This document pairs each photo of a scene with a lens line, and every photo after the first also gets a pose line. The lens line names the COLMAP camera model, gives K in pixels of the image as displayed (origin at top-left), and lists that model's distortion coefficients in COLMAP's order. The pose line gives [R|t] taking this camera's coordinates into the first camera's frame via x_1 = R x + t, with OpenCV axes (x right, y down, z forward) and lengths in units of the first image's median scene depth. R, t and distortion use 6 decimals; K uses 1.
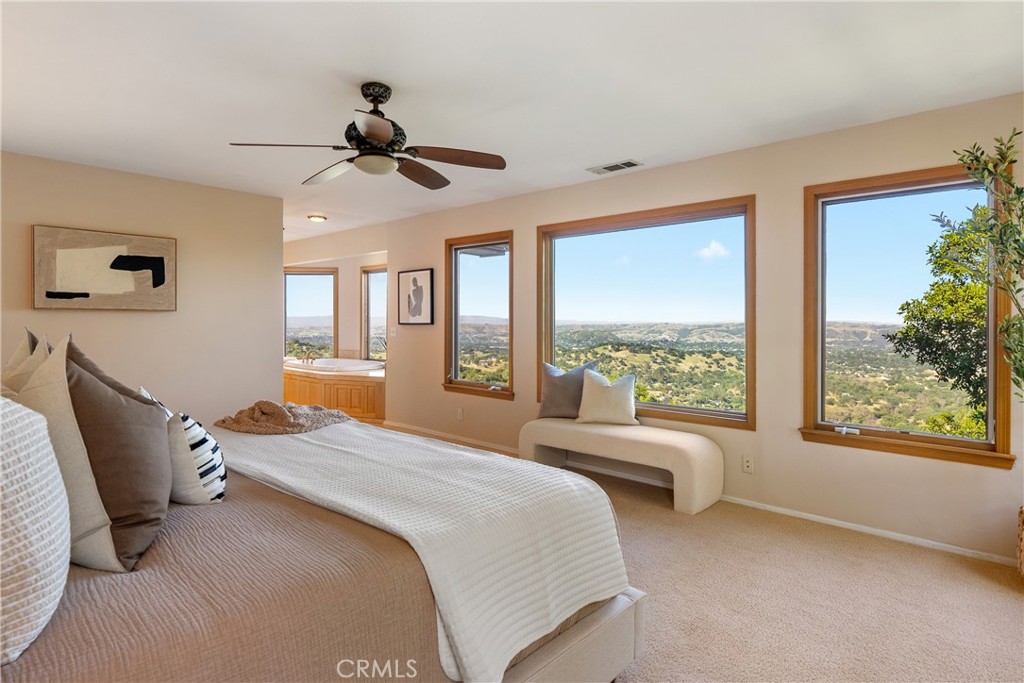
lens RADIAL K [[547.7, 0, 516.7], [0, 547.7, 317.7], [0, 0, 1]] dist [-0.002487, -0.000009]
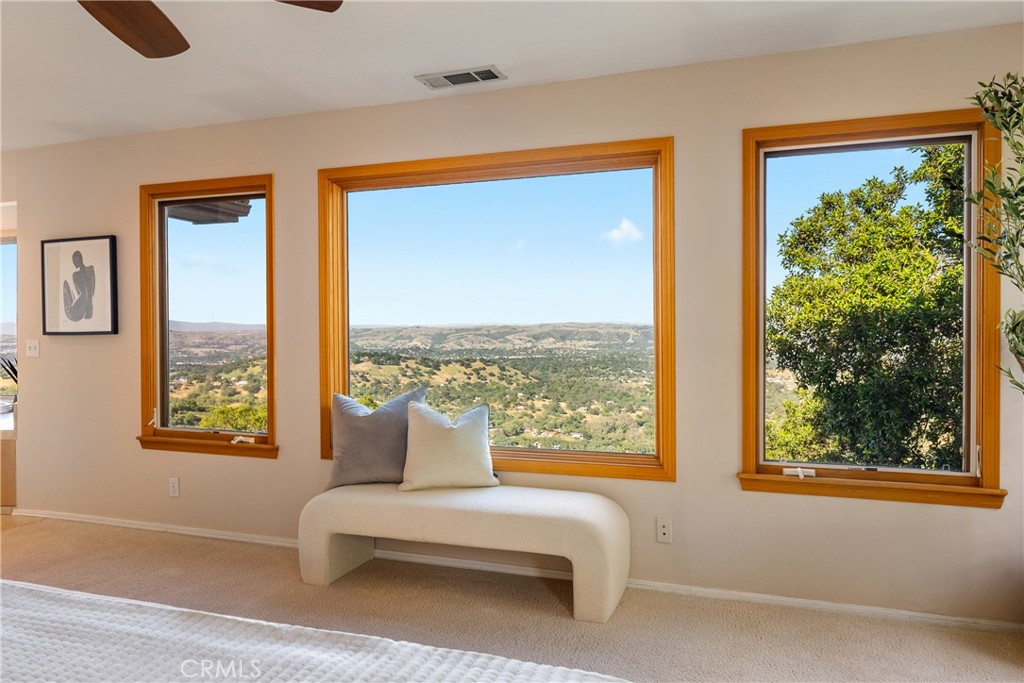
lens RADIAL K [[694.1, 0, 512.9], [0, 694.1, 323.2], [0, 0, 1]] dist [-0.002740, -0.000278]
pose [[0.919734, -0.010613, 0.392400, -0.076727], [0.009038, 0.999942, 0.005862, 0.001072], [-0.392439, -0.001845, 0.919776, 0.234633]]
